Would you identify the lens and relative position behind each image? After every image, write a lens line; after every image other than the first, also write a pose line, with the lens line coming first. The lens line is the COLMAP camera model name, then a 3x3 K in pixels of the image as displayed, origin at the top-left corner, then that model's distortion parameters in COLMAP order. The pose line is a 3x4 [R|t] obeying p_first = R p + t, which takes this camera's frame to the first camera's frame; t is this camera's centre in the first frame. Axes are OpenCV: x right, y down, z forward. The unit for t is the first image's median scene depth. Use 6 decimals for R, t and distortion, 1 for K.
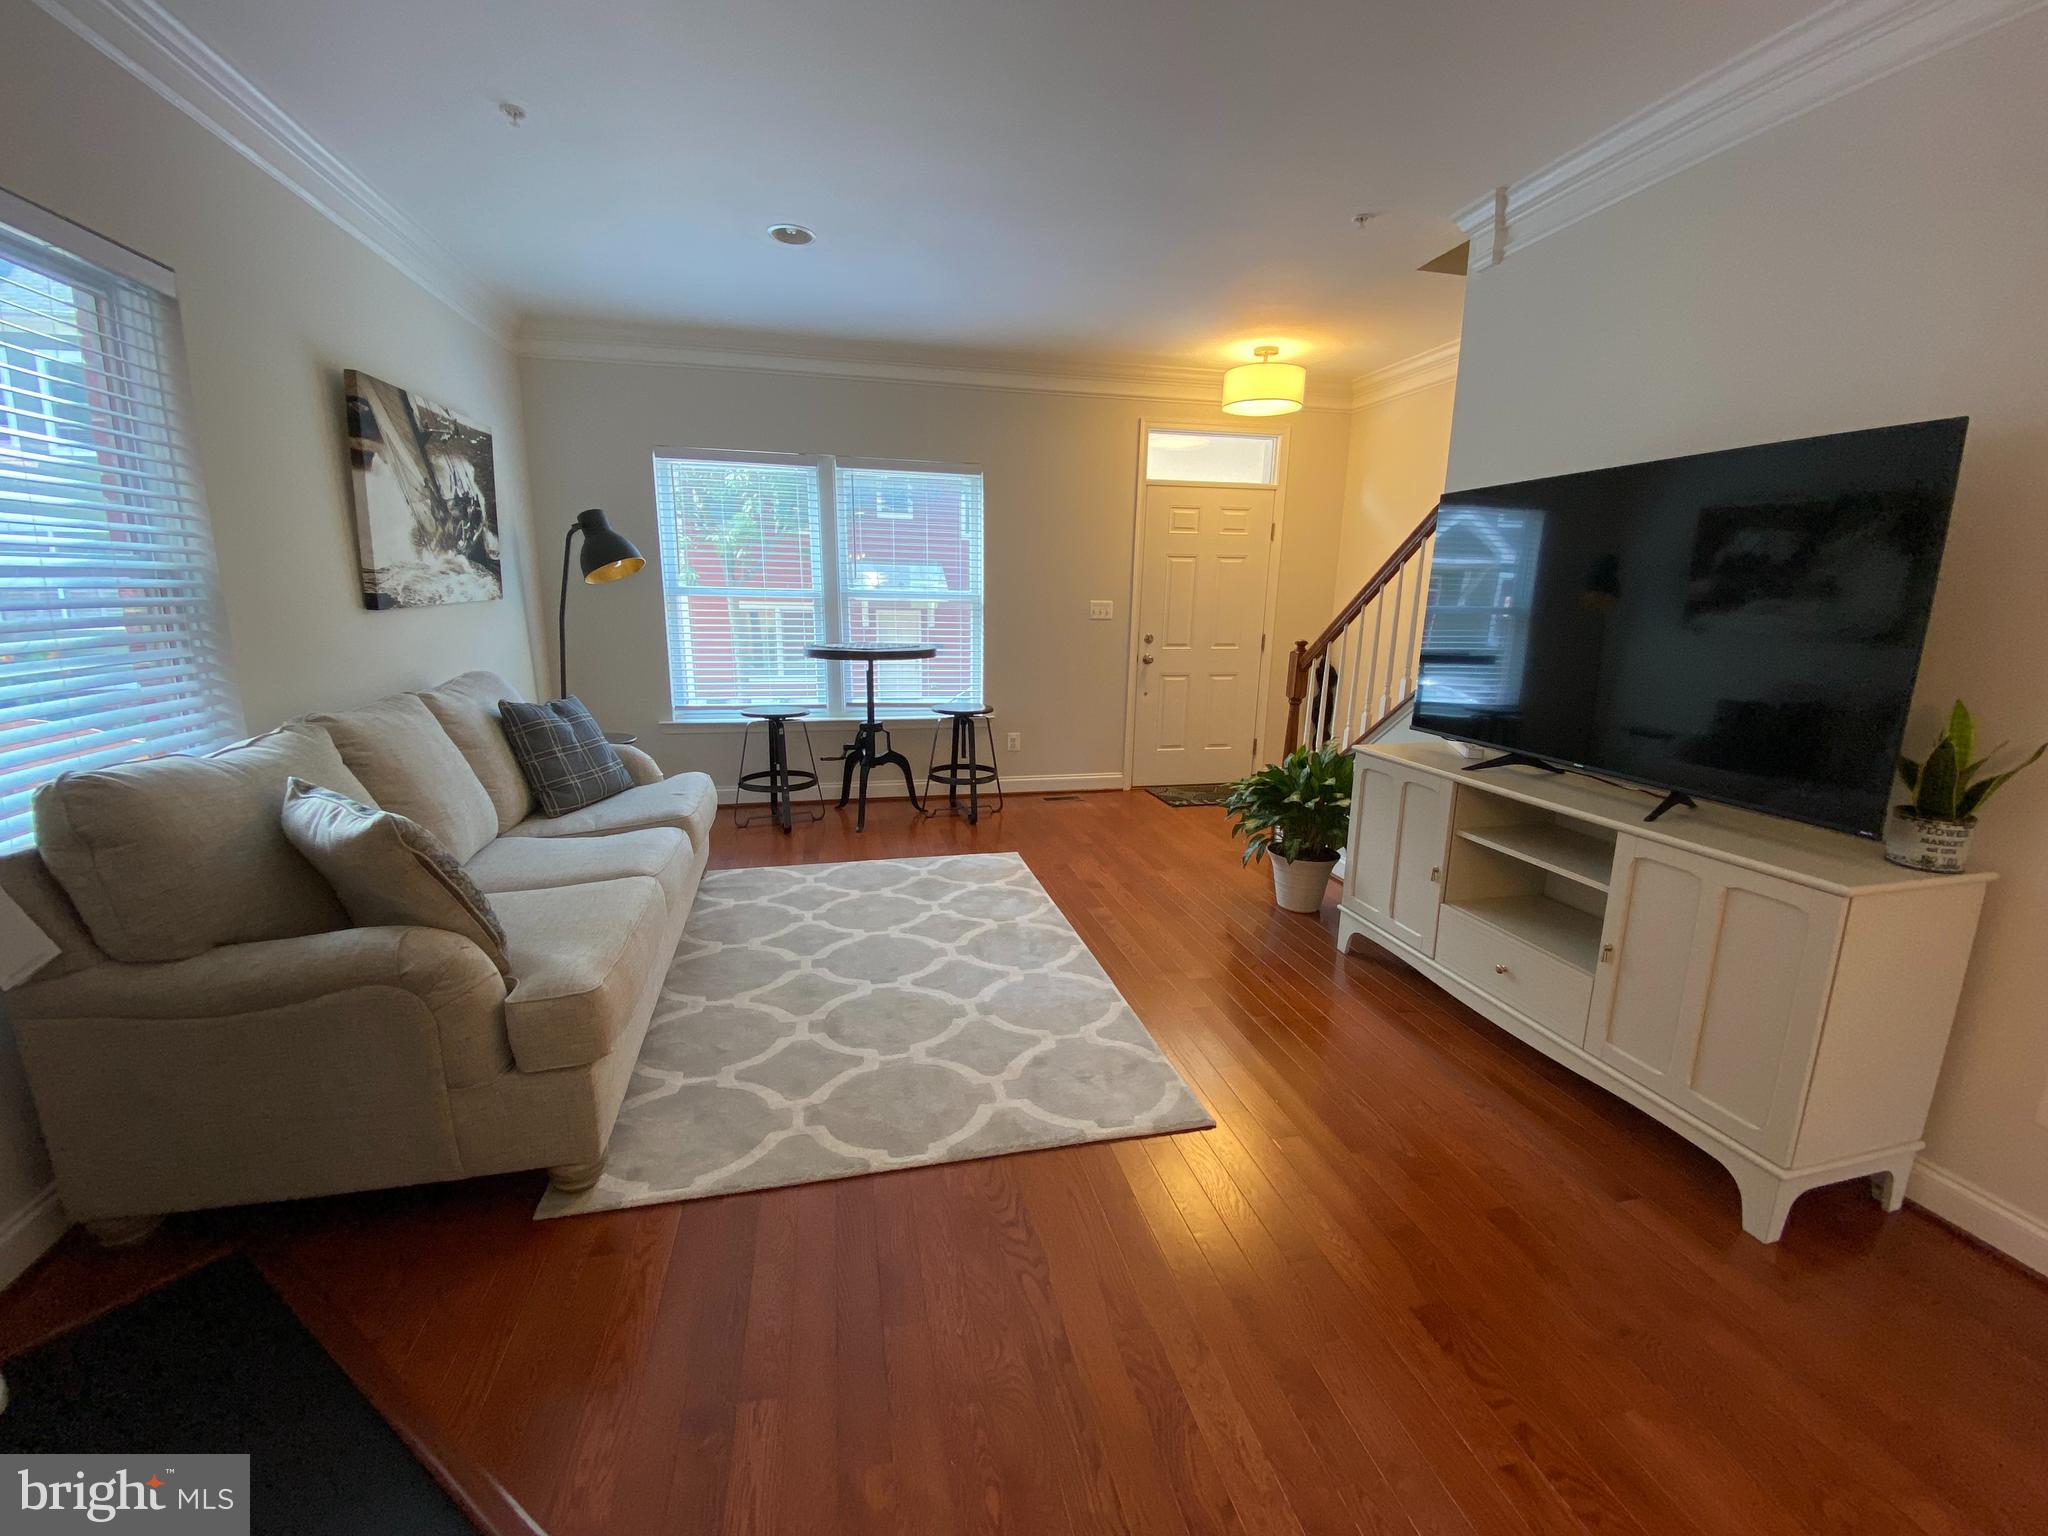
lens RADIAL K [[832.4, 0, 1025.6], [0, 832.4, 764.5], [0, 0, 1]] dist [0.021004, -0.020745]
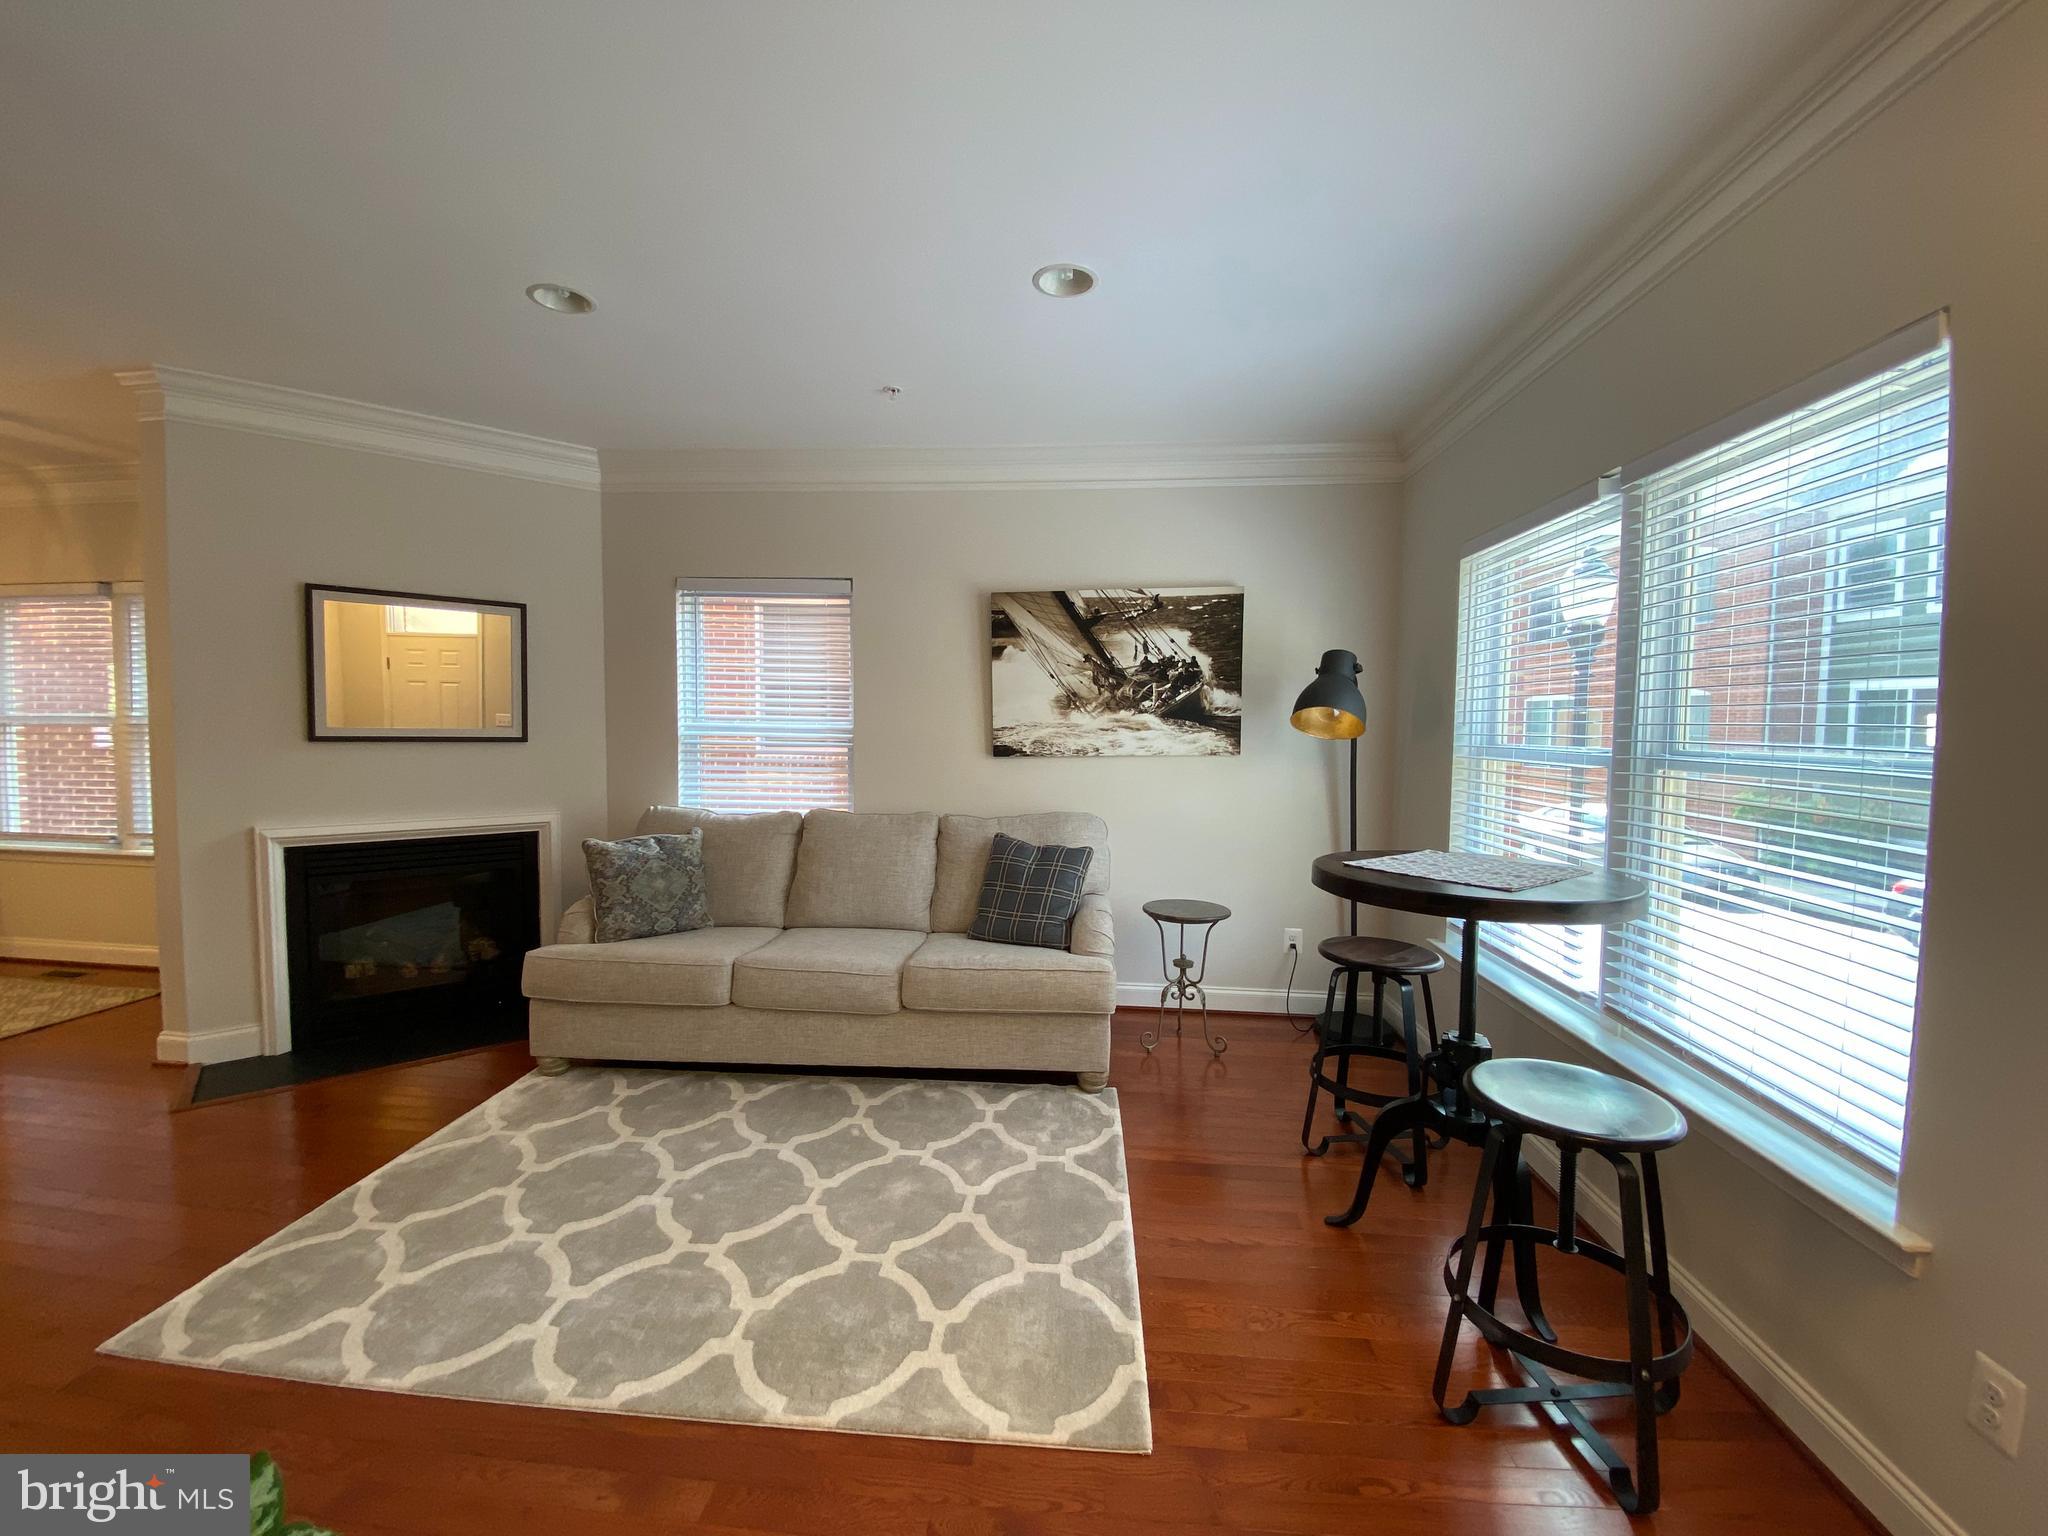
lens RADIAL K [[829.2, 0, 1019.1], [0, 829.2, 760.2], [0, 0, 1]] dist [0.045675, -0.034492]
pose [[-0.302108, 0.026608, -0.952902, 0.460047], [-0.208878, 0.973471, 0.093405, -0.277934], [0.930108, 0.227258, -0.288536, 1.264867]]
